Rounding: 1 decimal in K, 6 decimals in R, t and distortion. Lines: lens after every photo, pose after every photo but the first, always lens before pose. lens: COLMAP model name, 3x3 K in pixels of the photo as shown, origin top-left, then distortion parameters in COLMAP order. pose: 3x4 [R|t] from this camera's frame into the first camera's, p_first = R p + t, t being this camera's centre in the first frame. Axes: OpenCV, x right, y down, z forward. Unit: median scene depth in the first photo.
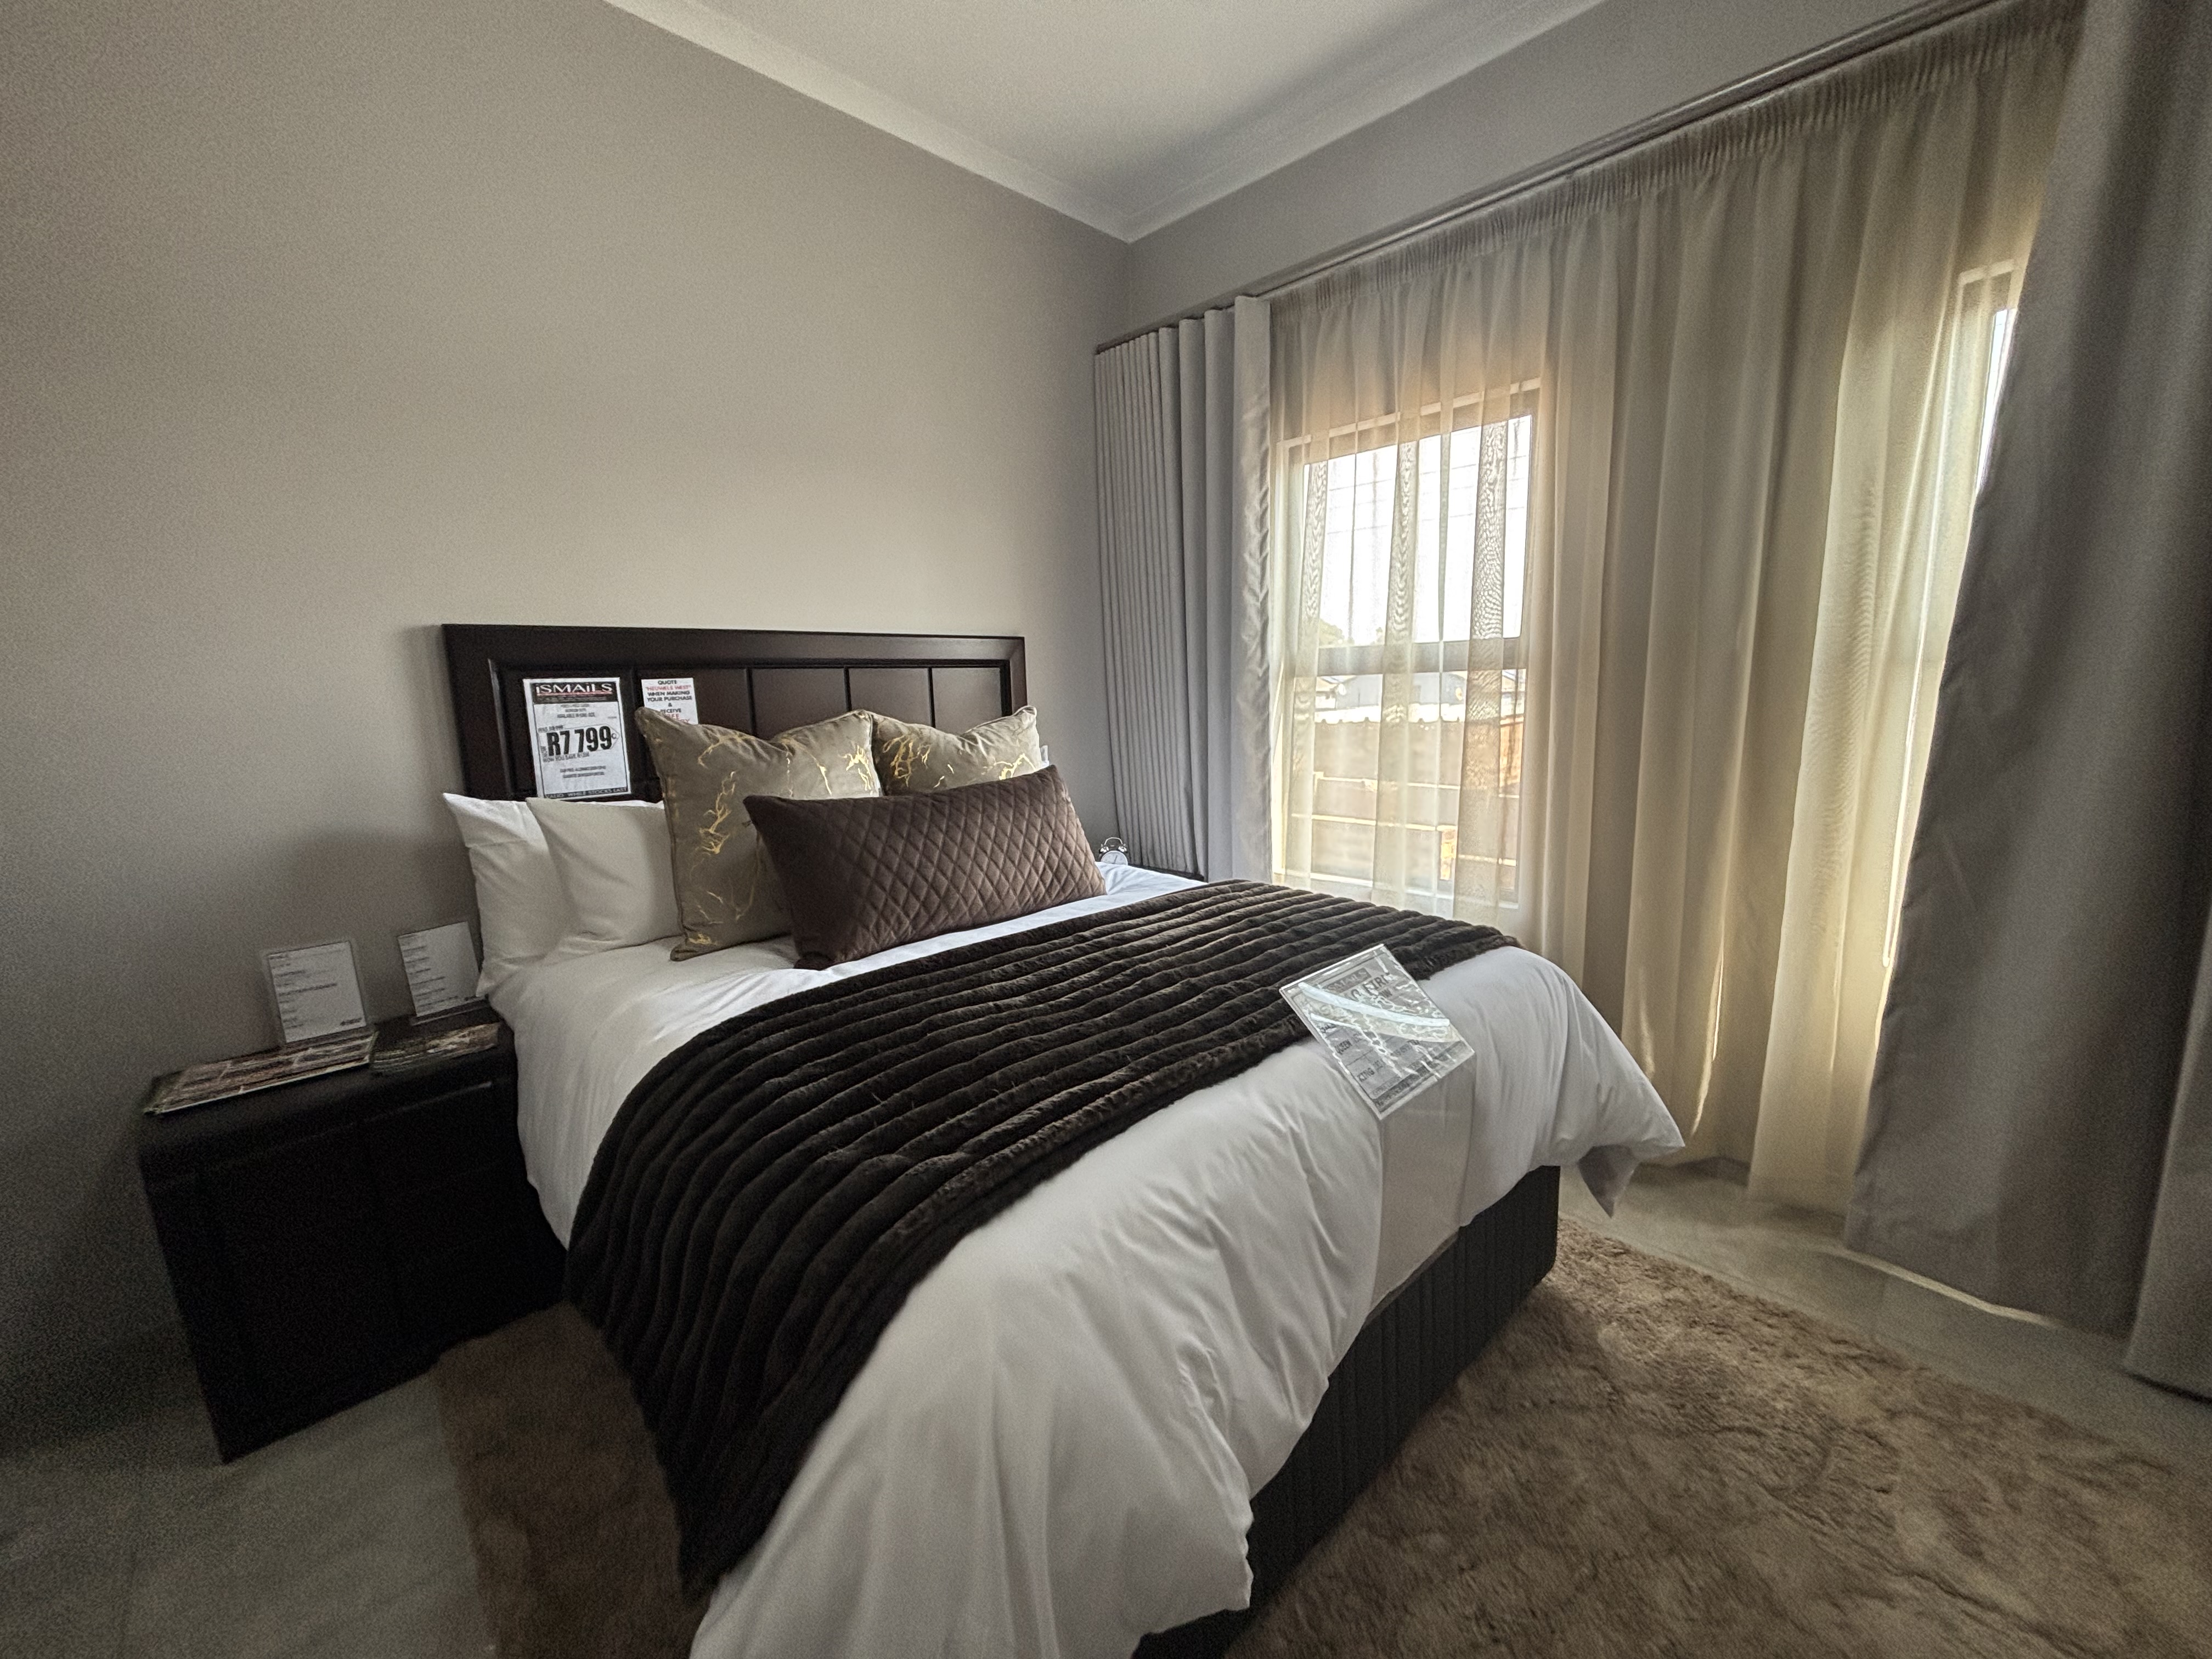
lens RADIAL K [[878.7, 0, 1106.0], [0, 878.7, 829.5], [0, 0, 1]] dist [-0.000857, -0.000152]
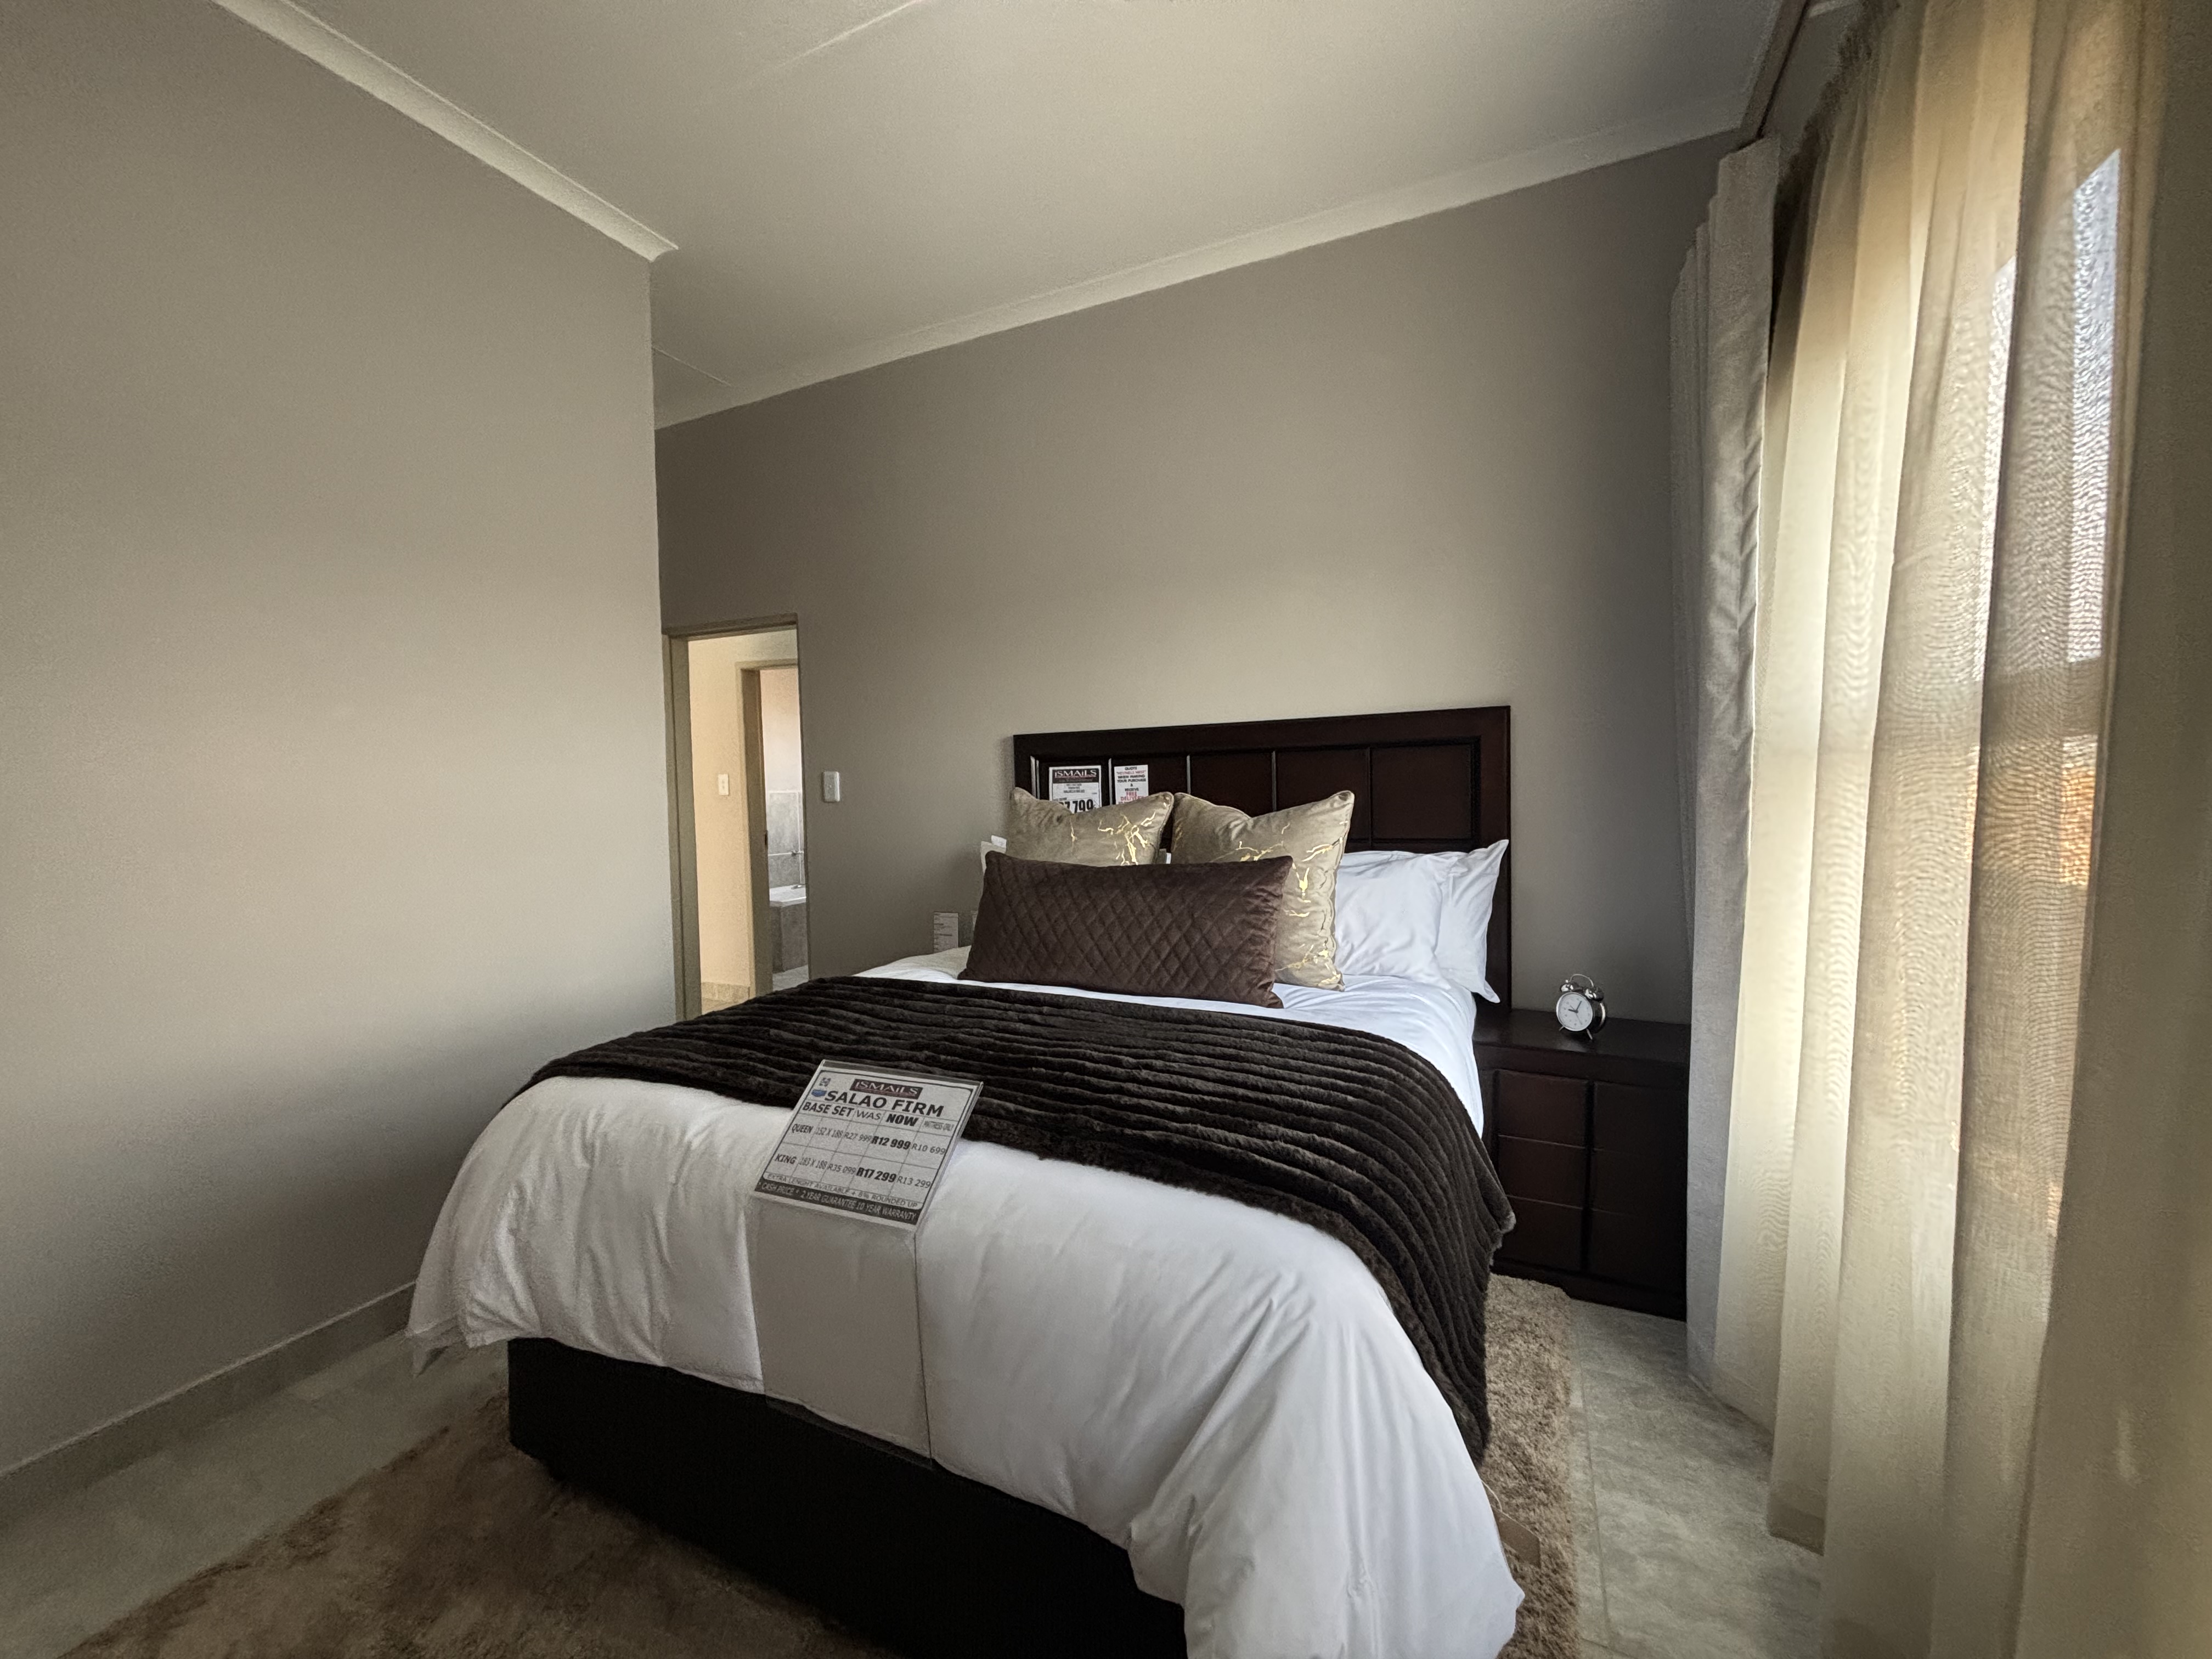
lens RADIAL K [[878.7, 0, 1106.0], [0, 878.7, 829.5], [0, 0, 1]] dist [-0.000857, -0.000152]
pose [[0.356559, 0.064606, -0.932036, 0.762806], [-0.132290, 0.991046, 0.018088, -0.097856], [0.924860, 0.116850, 0.361913, 0.512736]]
